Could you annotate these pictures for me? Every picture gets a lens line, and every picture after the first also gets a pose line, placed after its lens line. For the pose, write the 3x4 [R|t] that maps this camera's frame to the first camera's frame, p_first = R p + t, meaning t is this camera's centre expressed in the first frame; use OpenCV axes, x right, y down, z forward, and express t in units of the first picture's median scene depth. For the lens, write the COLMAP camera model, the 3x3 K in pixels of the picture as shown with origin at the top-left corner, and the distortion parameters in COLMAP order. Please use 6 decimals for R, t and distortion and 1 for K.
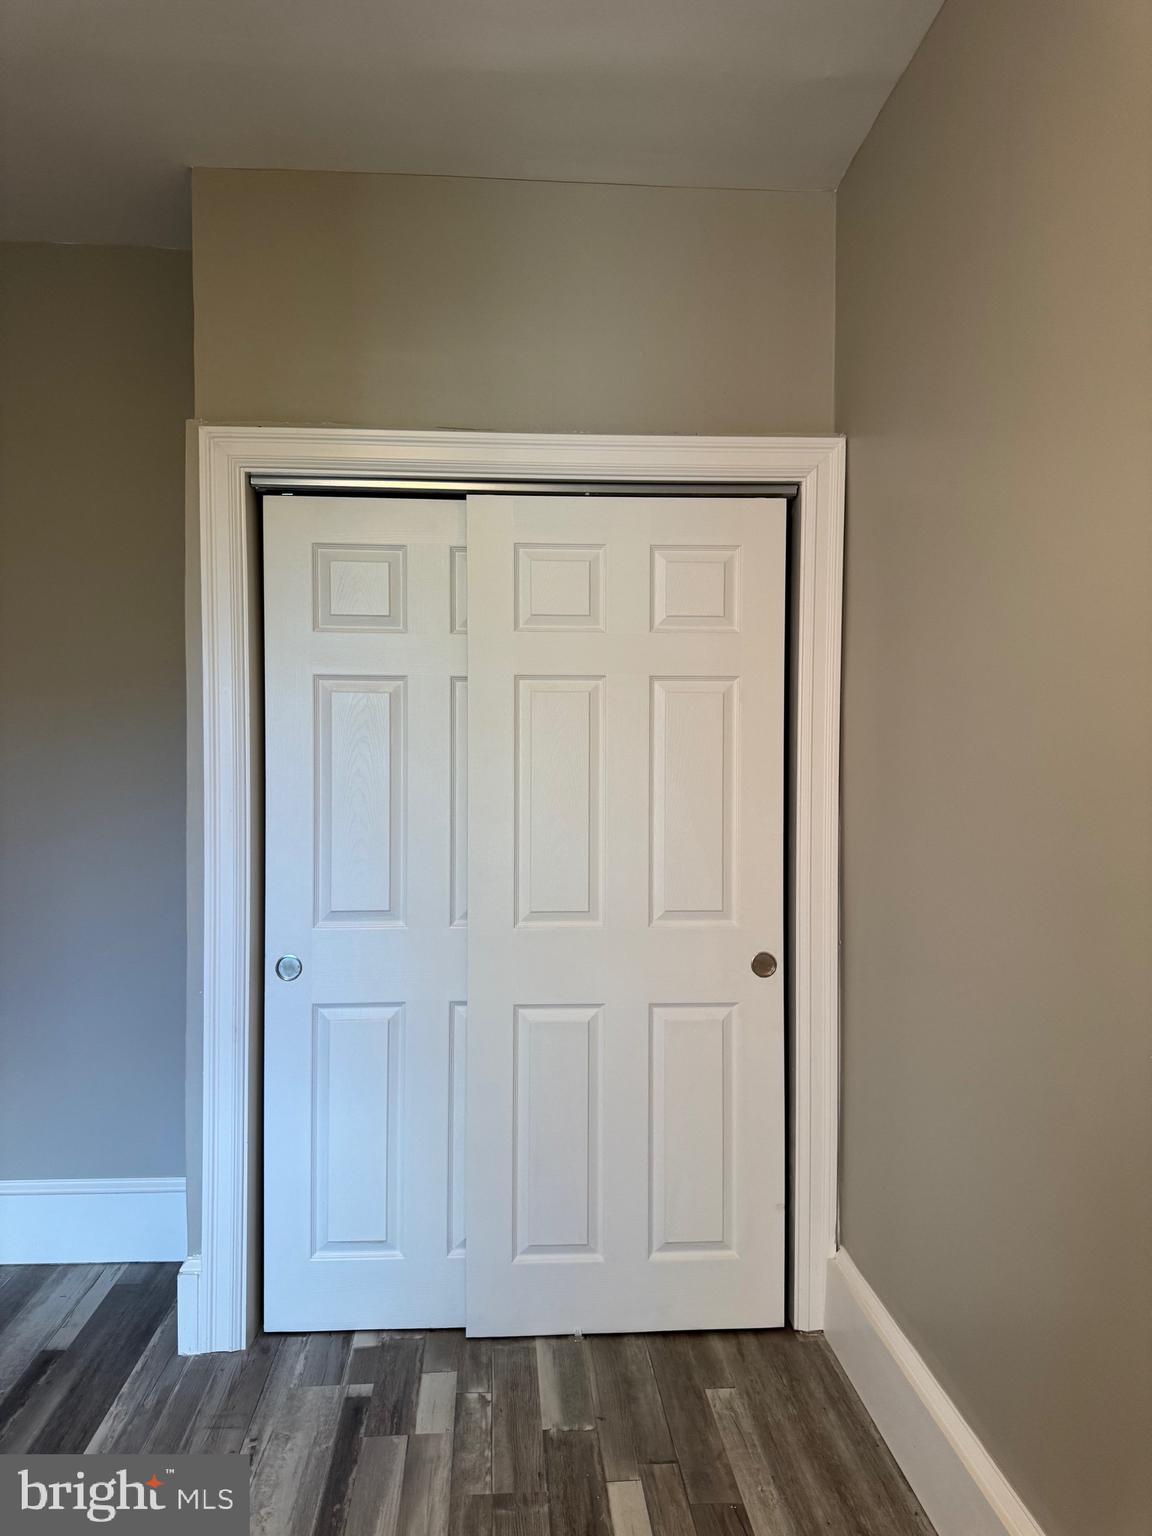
lens RADIAL K [[1088.7, 0, 576.0], [0, 1088.7, 768.0], [0, 0, 1]] dist [-0.001236, -0.004802]
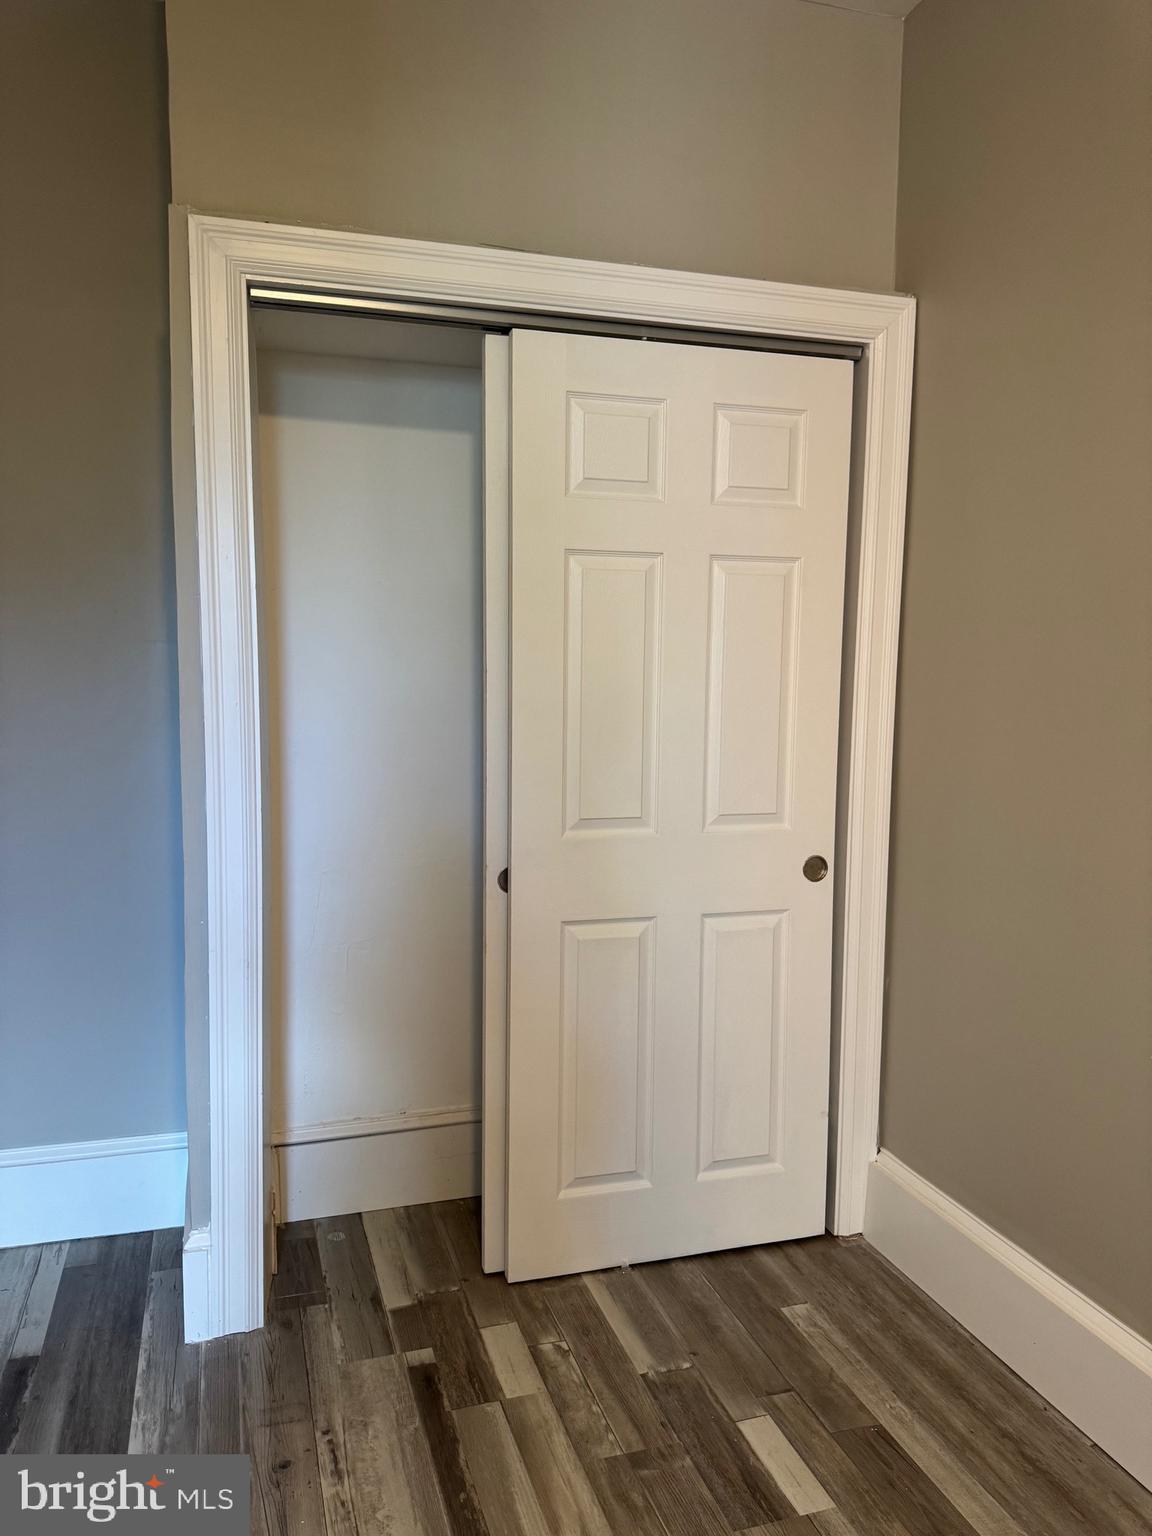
lens RADIAL K [[1087.4, 0, 548.1], [0, 1087.4, 772.4], [0, 0, 1]] dist [-0.001697, -0.002130]
pose [[0.975715, -0.015465, 0.218498, -0.273541], [-0.003874, 0.996131, 0.087800, 0.017132], [-0.219011, -0.086514, 0.971879, 0.149975]]
